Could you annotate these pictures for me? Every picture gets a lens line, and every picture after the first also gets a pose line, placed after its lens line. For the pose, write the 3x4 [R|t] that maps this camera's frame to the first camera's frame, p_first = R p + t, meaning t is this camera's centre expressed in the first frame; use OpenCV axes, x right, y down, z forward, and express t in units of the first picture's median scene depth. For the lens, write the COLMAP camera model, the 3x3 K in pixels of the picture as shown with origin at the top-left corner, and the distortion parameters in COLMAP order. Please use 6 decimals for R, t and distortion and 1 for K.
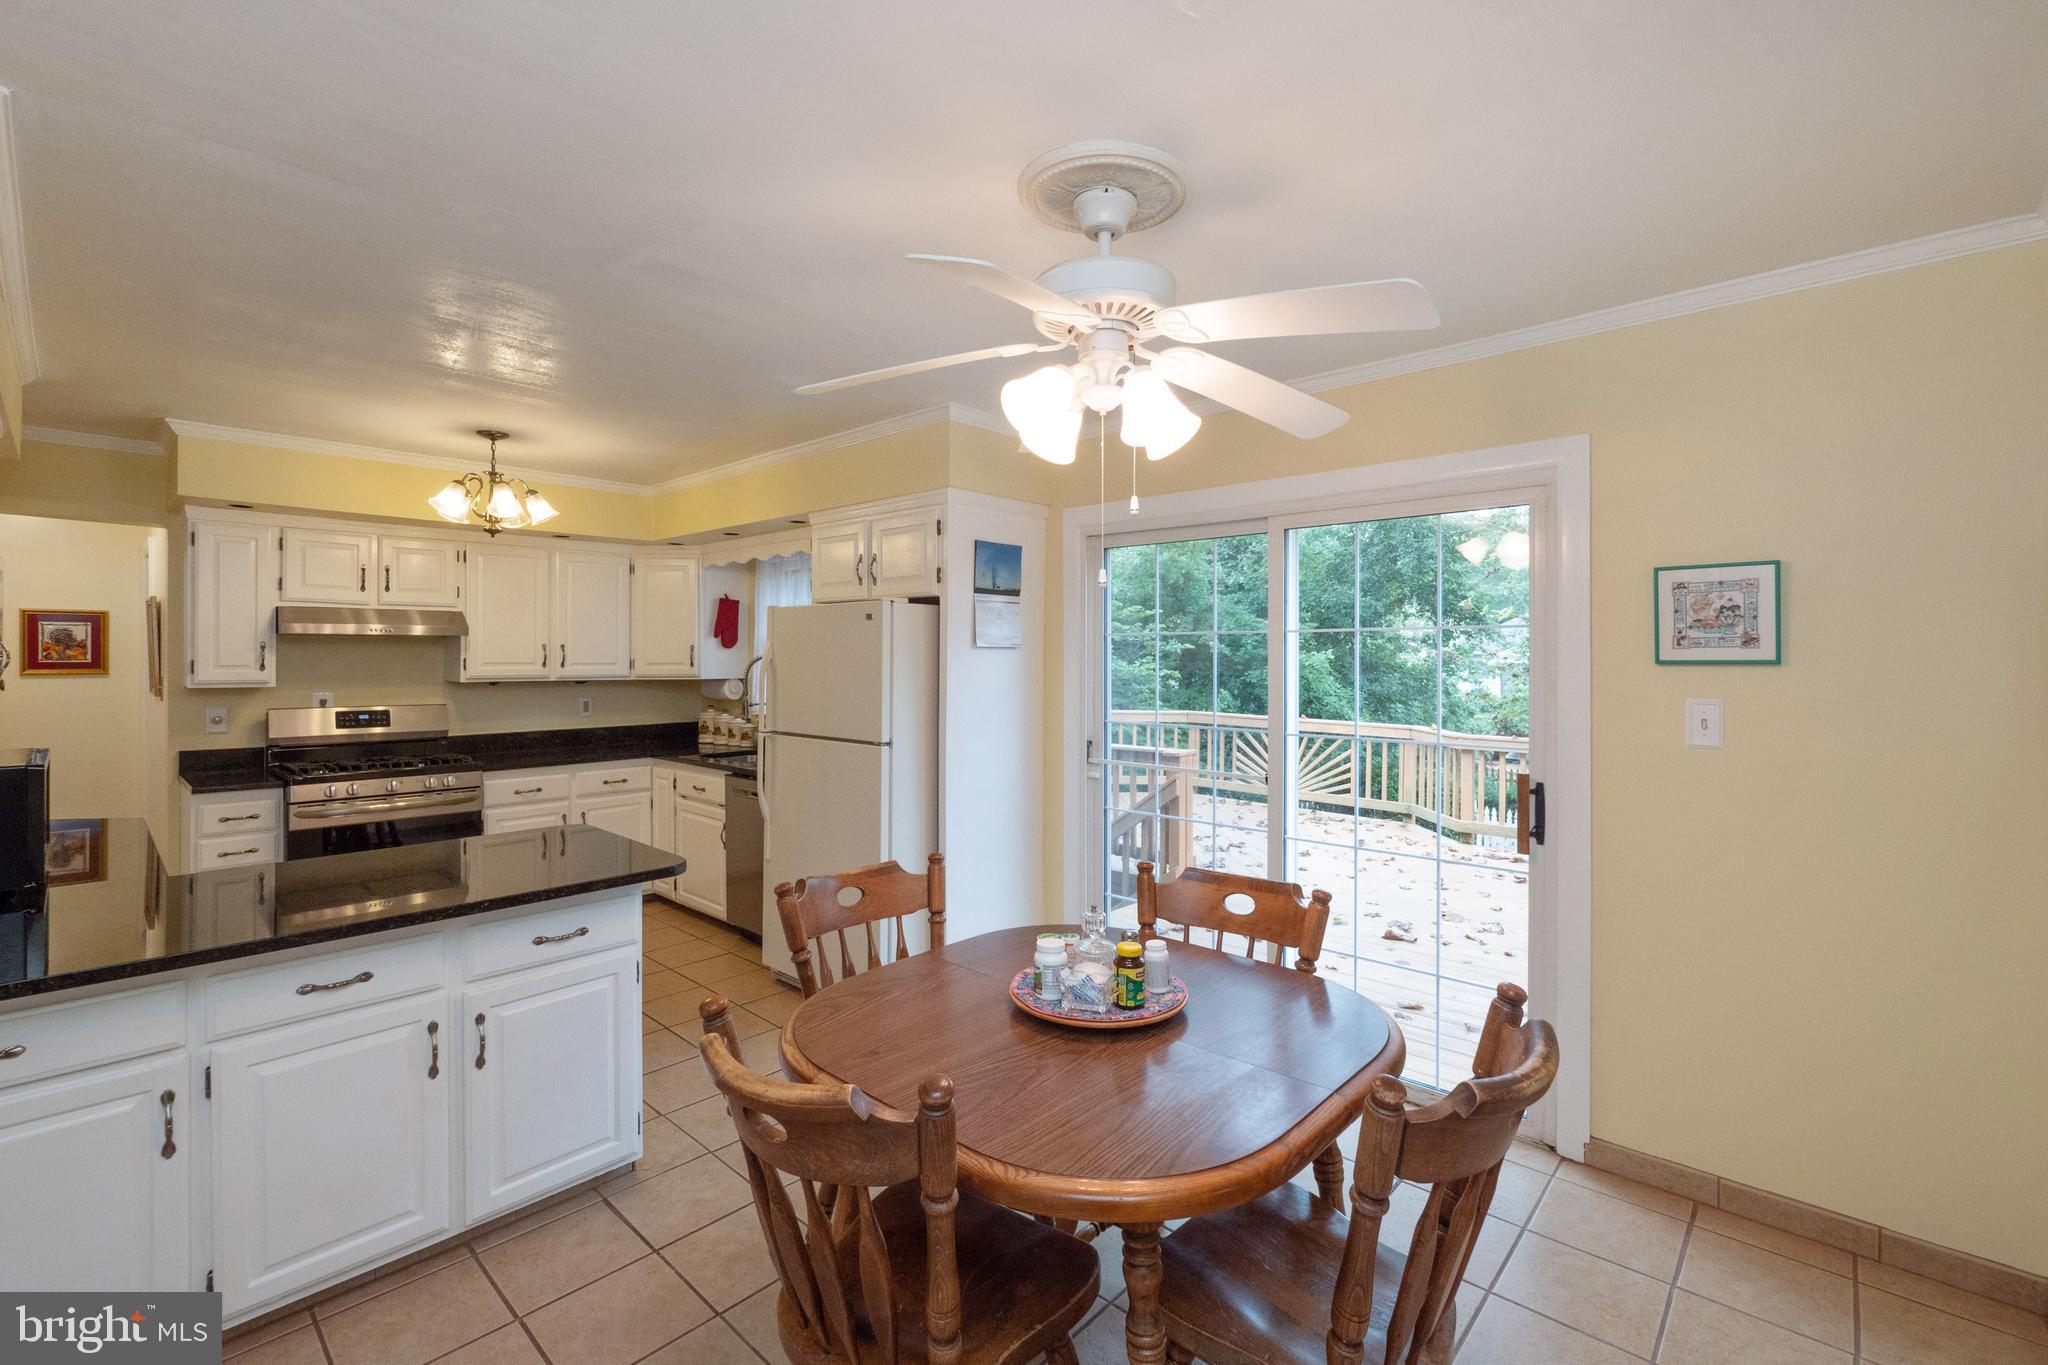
lens RADIAL K [[866.1, 0, 1016.4], [0, 866.1, 660.9], [0, 0, 1]] dist [-0.003341, 0.000378]
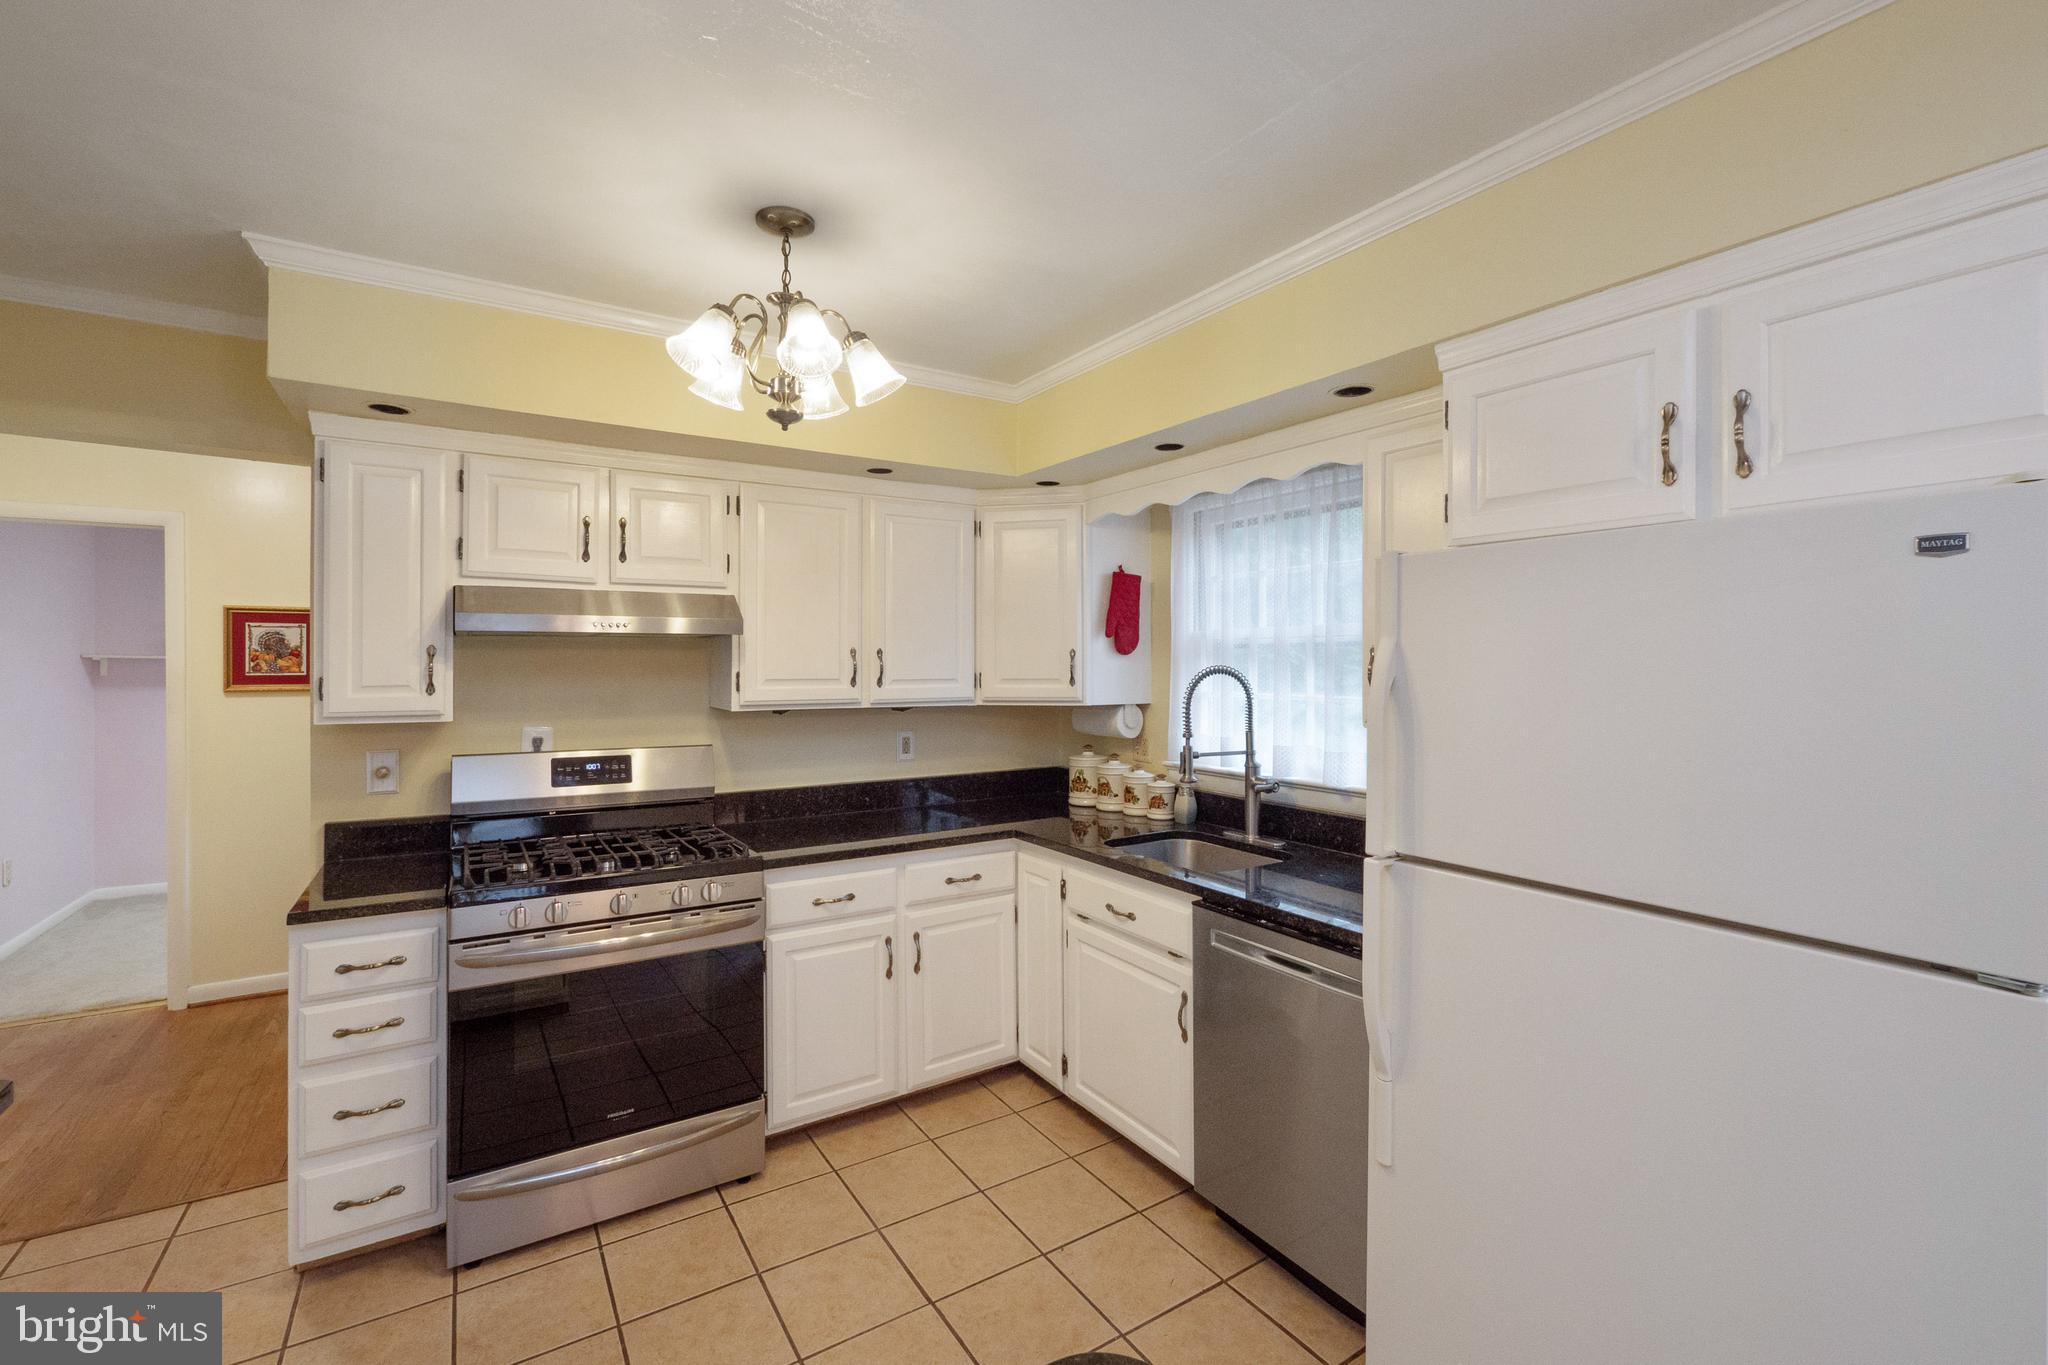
lens RADIAL K [[866.1, 0, 1034.8], [0, 866.1, 671.9], [0, 0, 1]] dist [-0.003341, 0.000378]
pose [[0.970440, 0.001625, -0.241337, -0.289710], [-0.000565, 0.999990, 0.004462, -0.005987], [0.241342, -0.004194, 0.970431, 0.462234]]
